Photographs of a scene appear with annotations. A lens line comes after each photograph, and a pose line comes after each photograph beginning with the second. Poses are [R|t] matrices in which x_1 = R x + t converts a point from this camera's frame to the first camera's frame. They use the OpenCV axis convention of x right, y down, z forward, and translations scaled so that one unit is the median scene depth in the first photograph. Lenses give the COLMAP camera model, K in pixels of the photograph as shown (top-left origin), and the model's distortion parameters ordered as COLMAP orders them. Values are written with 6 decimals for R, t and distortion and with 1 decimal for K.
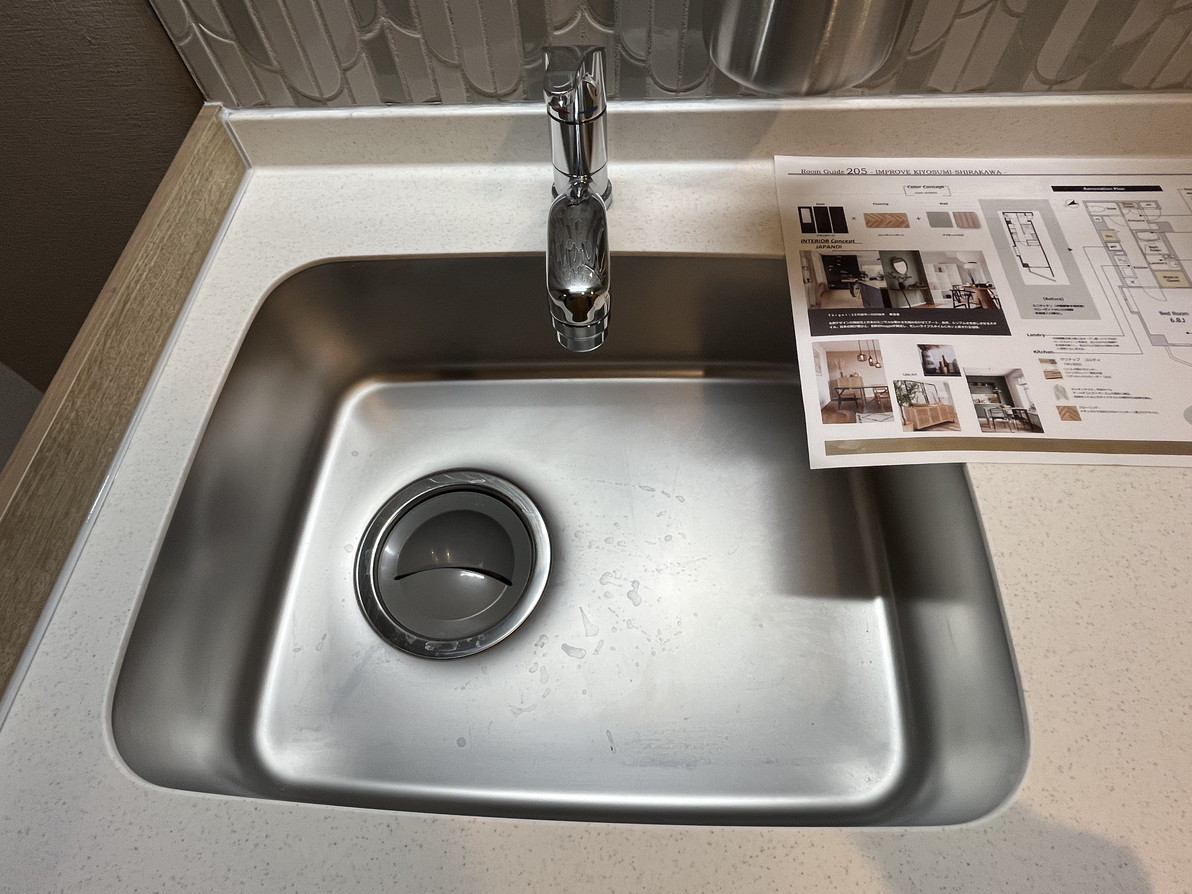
lens RADIAL K [[637.6, 0, 591.6], [0, 637.6, 445.5], [0, 0, 1]] dist [-0.004058, 0.000208]
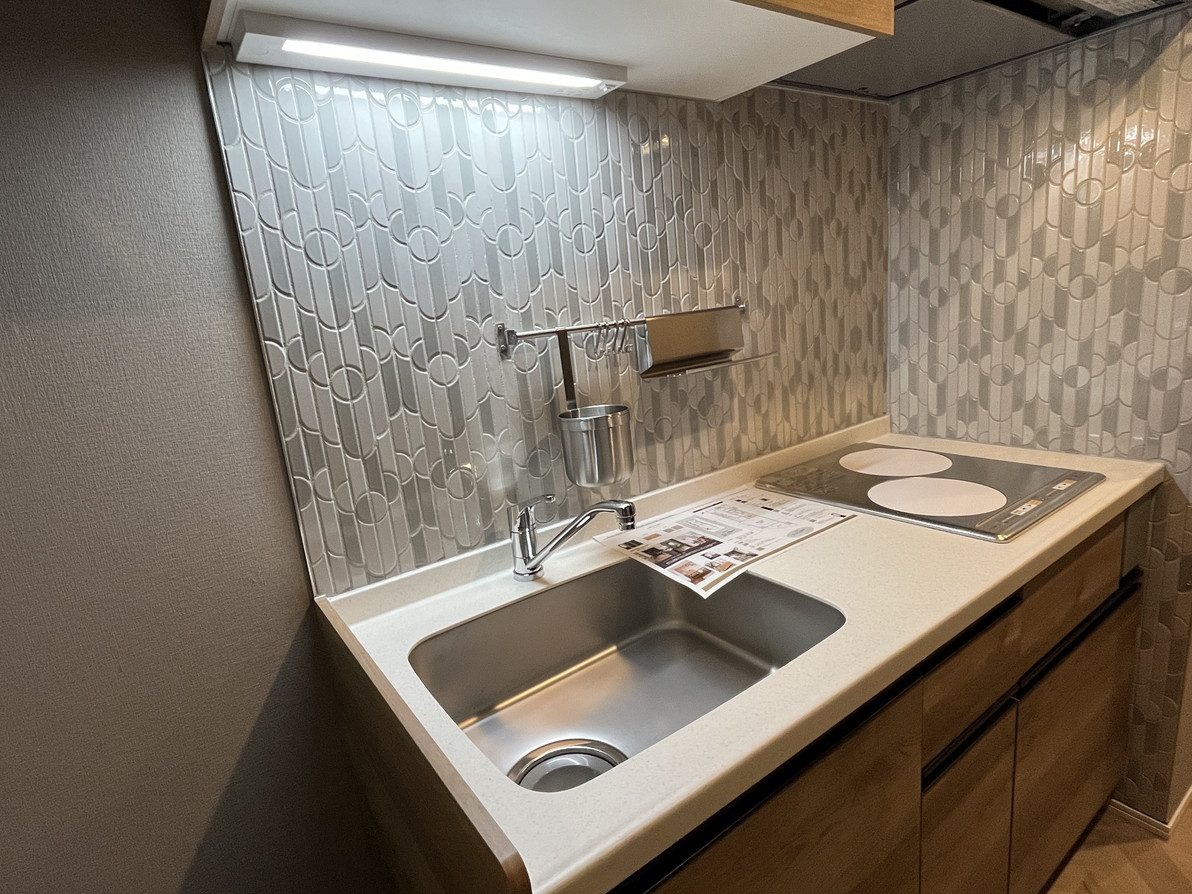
lens RADIAL K [[637.6, 0, 597.4], [0, 637.6, 445.5], [0, 0, 1]] dist [-0.004058, 0.000208]
pose [[0.785041, -0.171730, 0.595164, -1.057435], [0.565786, 0.589943, -0.576067, 0.701375], [-0.252185, 0.788971, 0.560292, -0.524372]]
